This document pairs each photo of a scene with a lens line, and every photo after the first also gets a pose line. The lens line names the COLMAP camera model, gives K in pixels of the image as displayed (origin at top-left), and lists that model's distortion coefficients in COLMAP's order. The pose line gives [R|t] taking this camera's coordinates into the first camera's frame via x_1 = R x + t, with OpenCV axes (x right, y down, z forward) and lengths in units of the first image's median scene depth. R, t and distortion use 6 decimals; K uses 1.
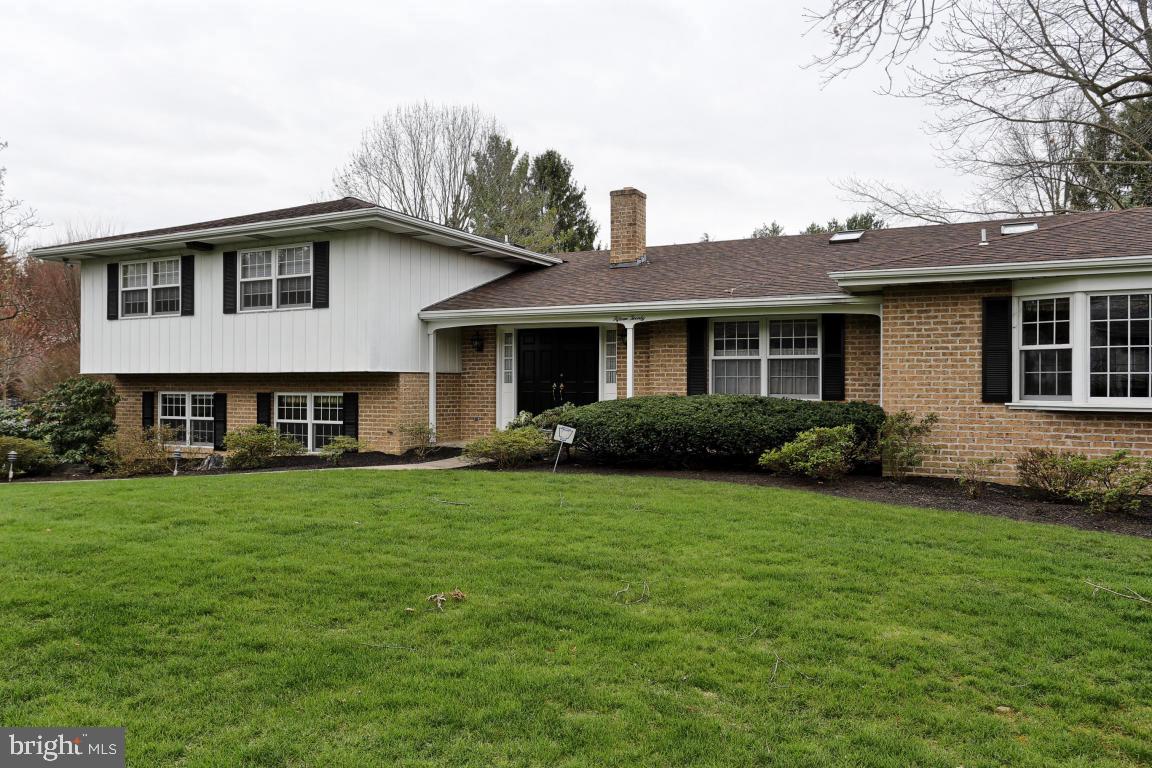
lens RADIAL K [[865.8, 0, 547.6], [0, 865.8, 389.4], [0, 0, 1]] dist [-0.010823, 0.002451]
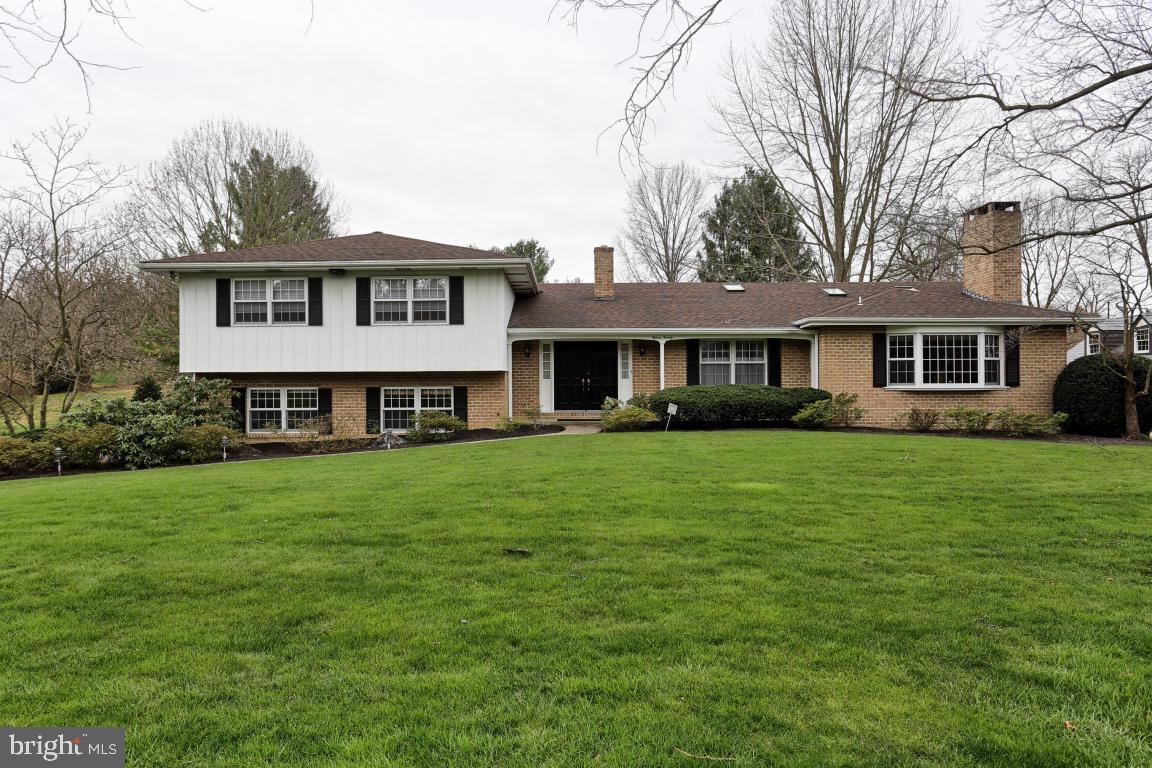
lens RADIAL K [[814.5, 0, 565.1], [0, 814.5, 379.7], [0, 0, 1]] dist [-0.027727, 0.000758]
pose [[0.885083, -0.004574, 0.465410, -0.706059], [0.008401, 0.999946, -0.006149, 0.002750], [-0.465357, 0.009352, 0.885074, -0.221328]]
